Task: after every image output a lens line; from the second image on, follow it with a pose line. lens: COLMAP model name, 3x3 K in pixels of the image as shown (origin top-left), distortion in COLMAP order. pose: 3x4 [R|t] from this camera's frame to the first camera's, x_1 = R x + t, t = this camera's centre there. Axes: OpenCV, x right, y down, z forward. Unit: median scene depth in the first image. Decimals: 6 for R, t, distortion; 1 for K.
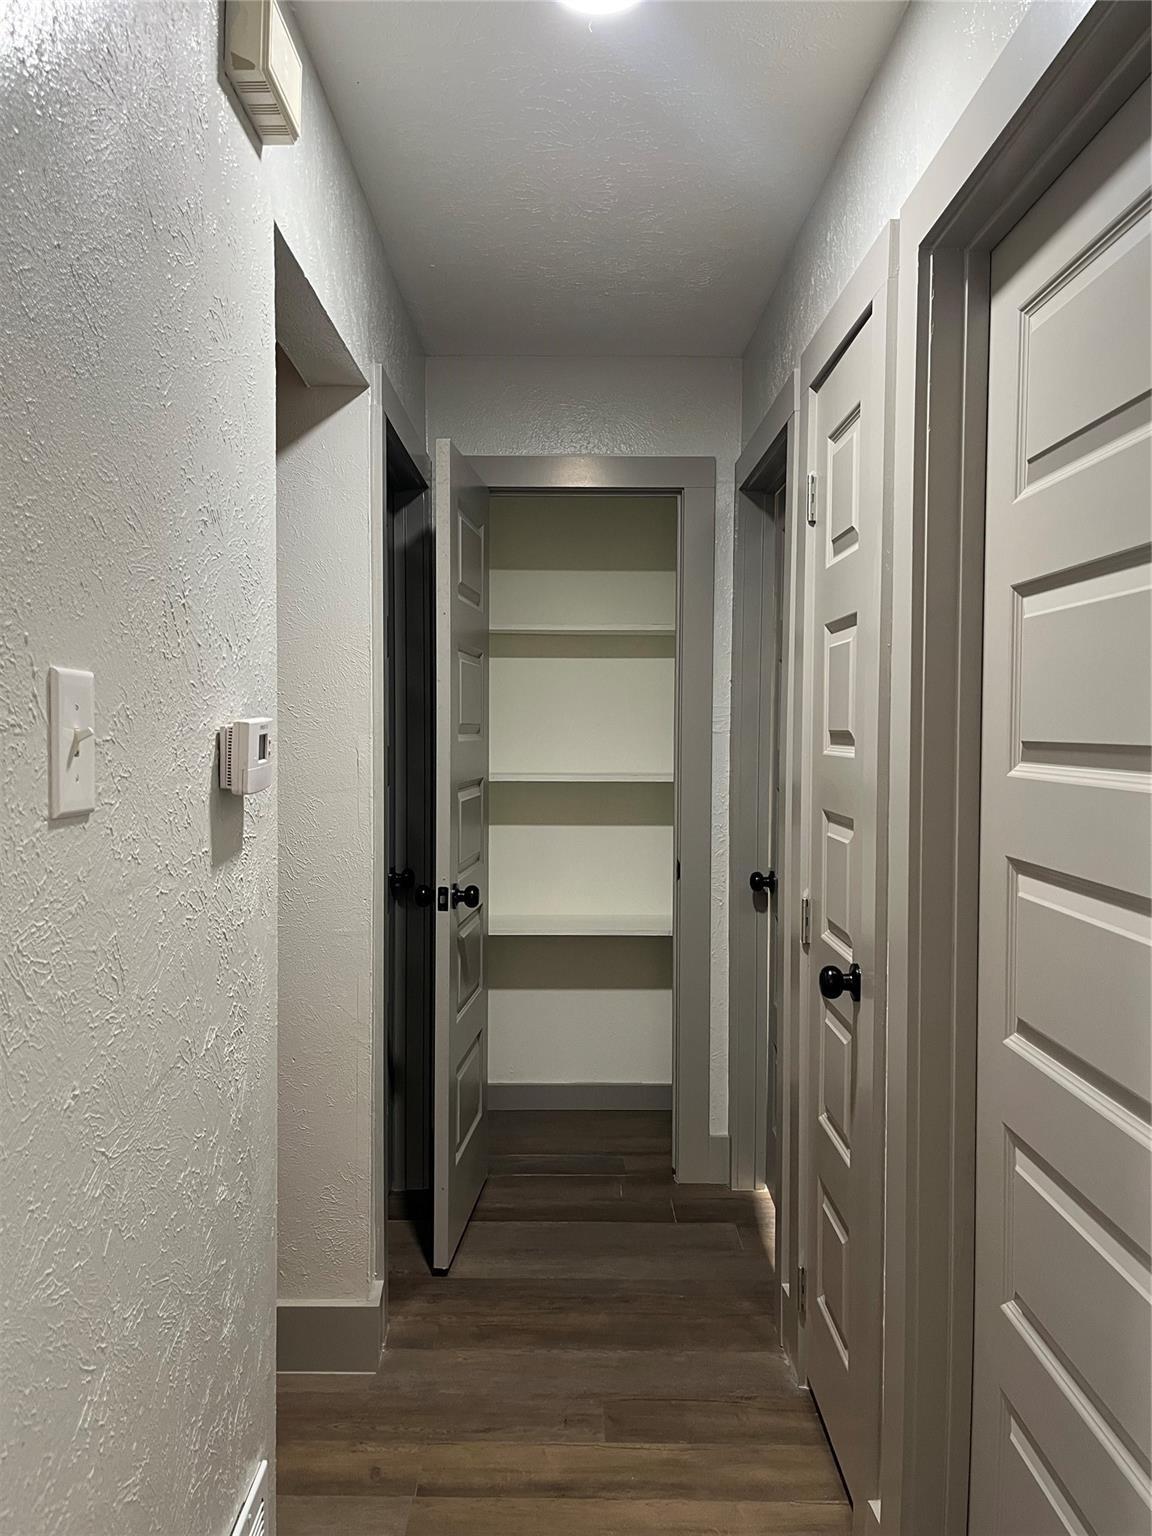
lens RADIAL K [[1170.8, 0, 576.0], [0, 1170.8, 768.0], [0, 0, 1]] dist [-0.003335, -0.001199]
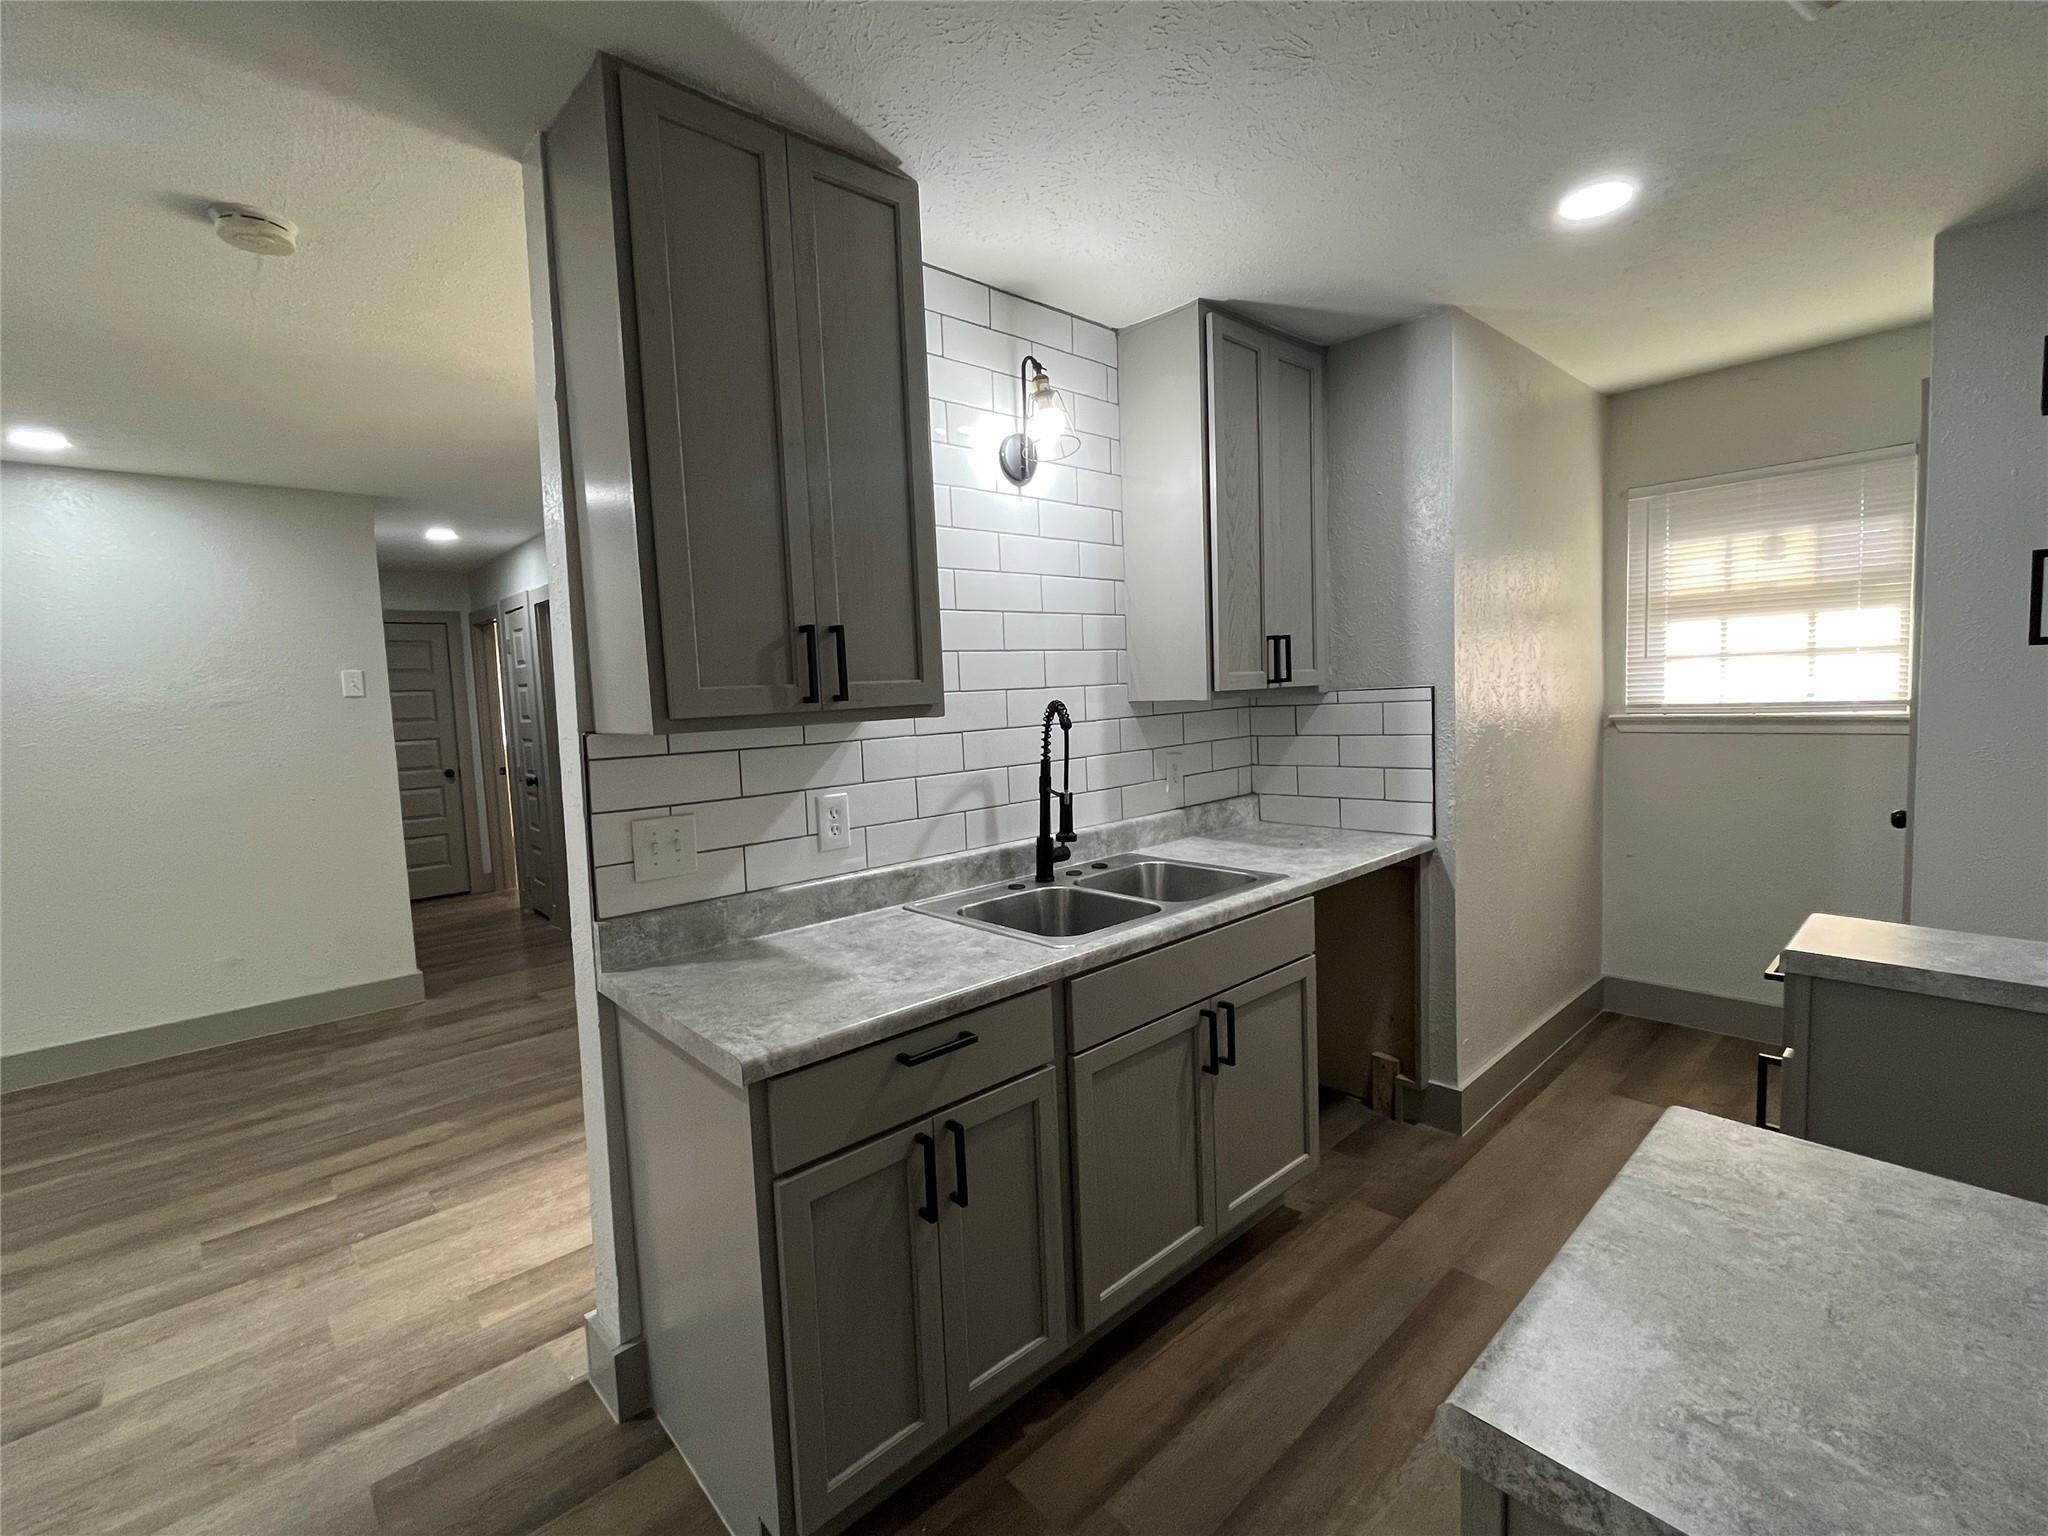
lens RADIAL K [[905.6, 0, 1028.6], [0, 905.6, 773.8], [0, 0, 1]] dist [0.001163, 0.000480]
pose [[0.739699, -0.097069, 0.665900, -0.333314], [0.064186, 0.995207, 0.073774, 0.027667], [-0.669870, -0.011829, 0.742384, -1.399811]]
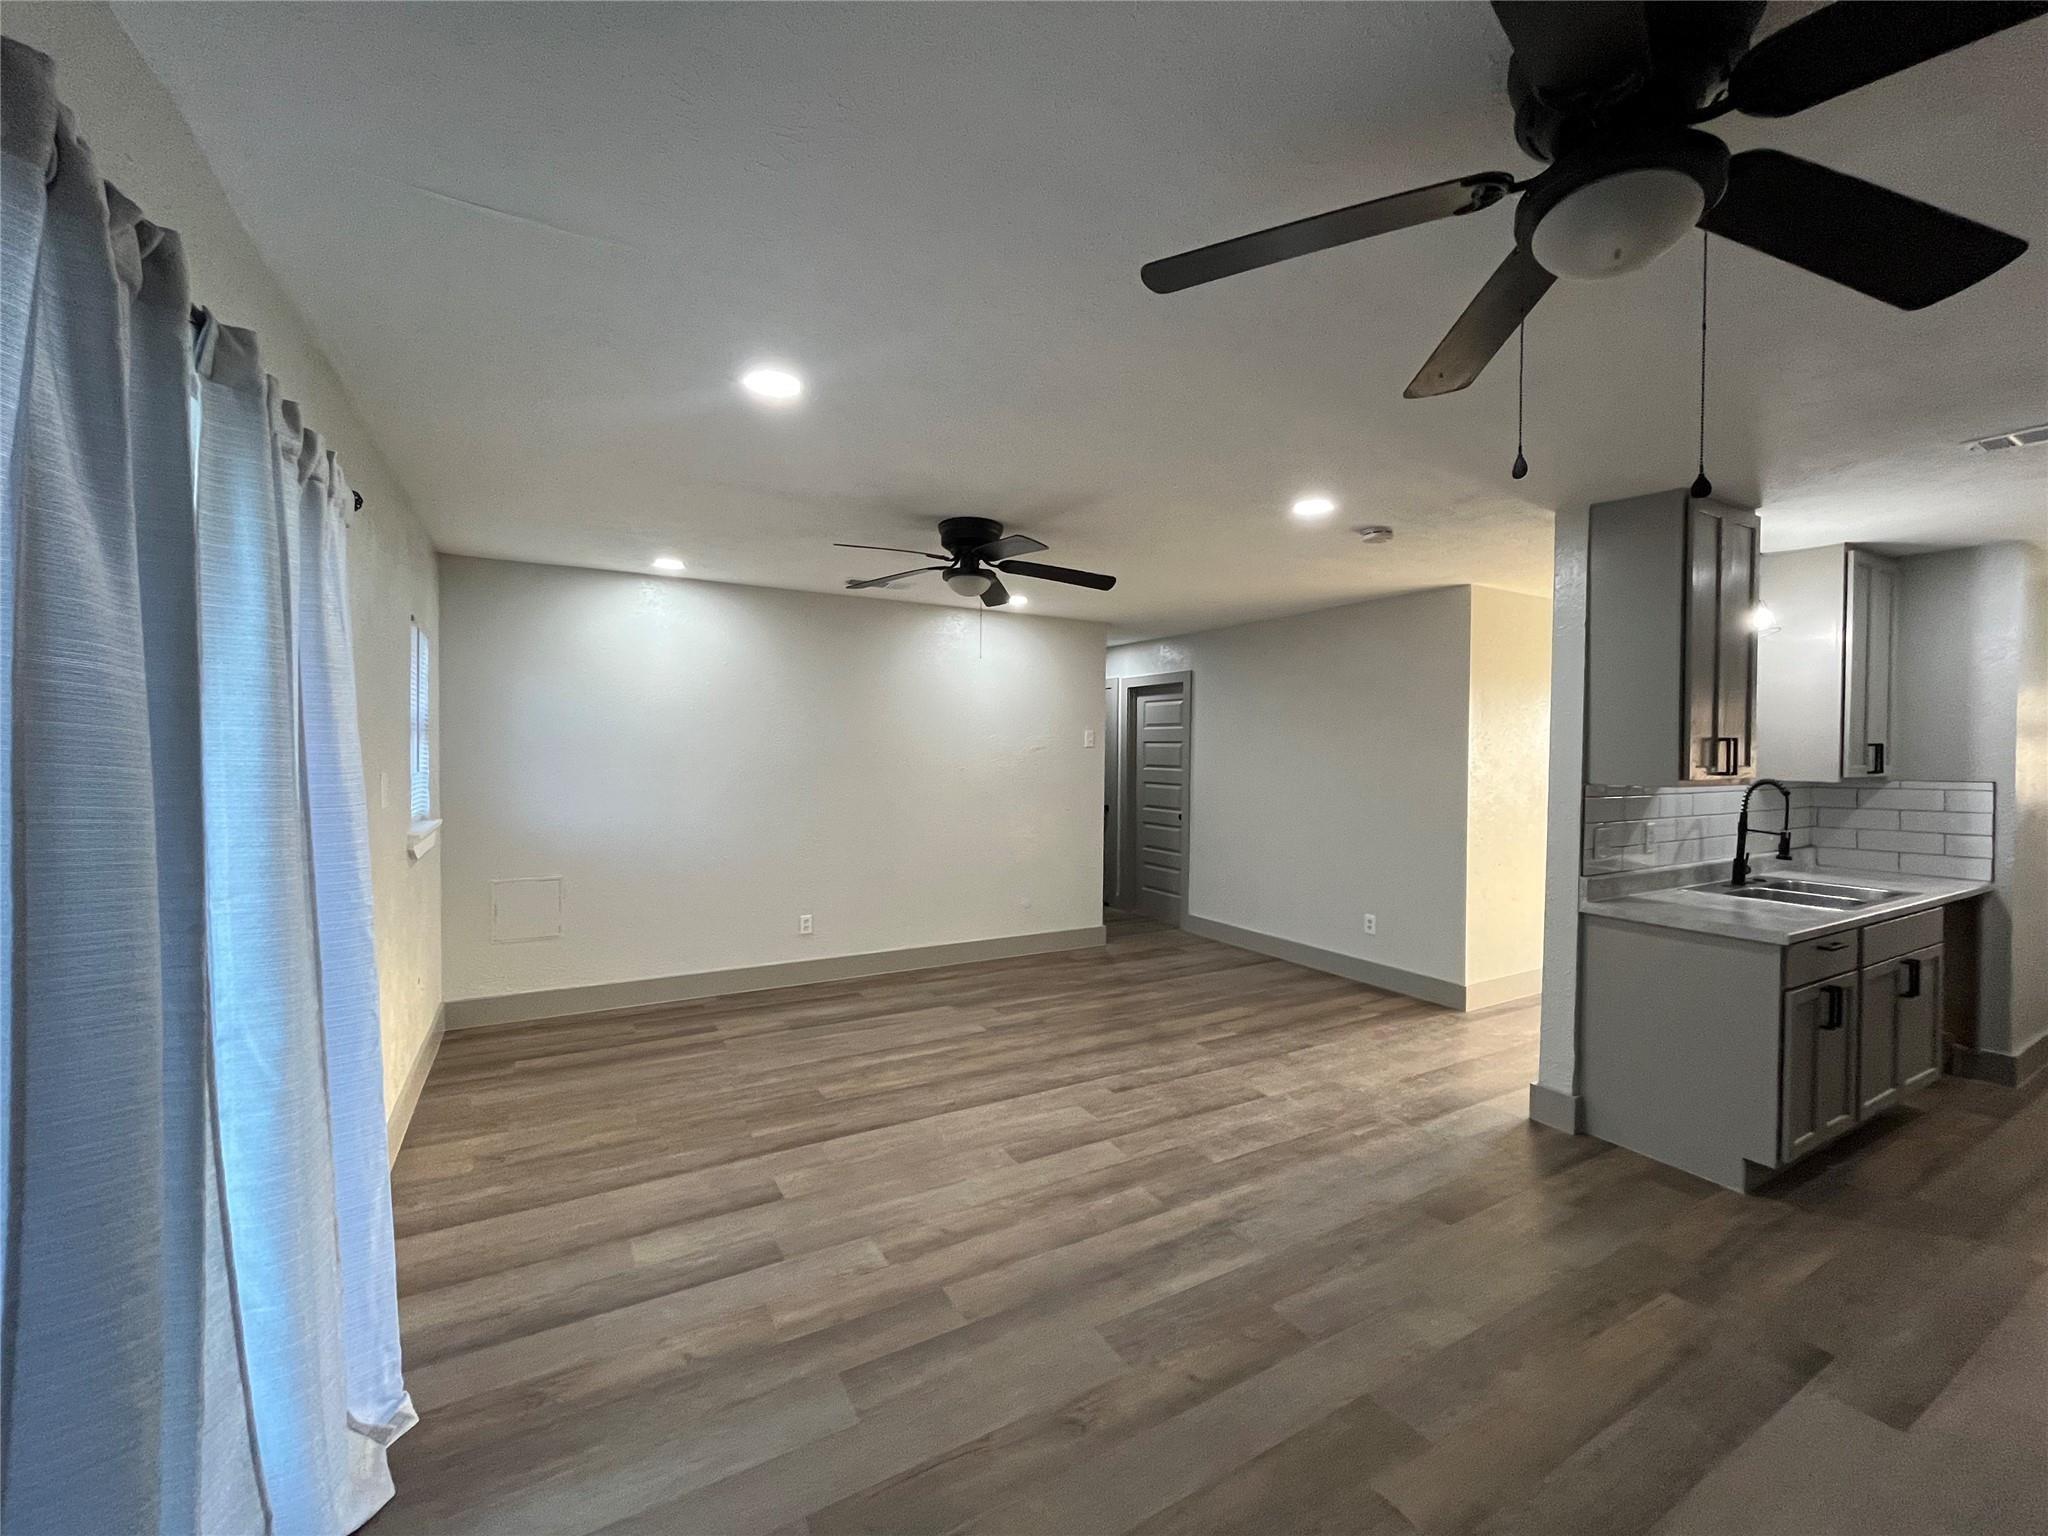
lens RADIAL K [[832.4, 0, 1024.0], [0, 832.4, 768.0], [0, 0, 1]] dist [-0.000631, -0.000634]
pose [[0.870234, -0.005413, 0.492609, -1.276329], [0.008626, 0.999954, -0.004250, 0.006399], [-0.492564, 0.007947, 0.870240, -1.369805]]
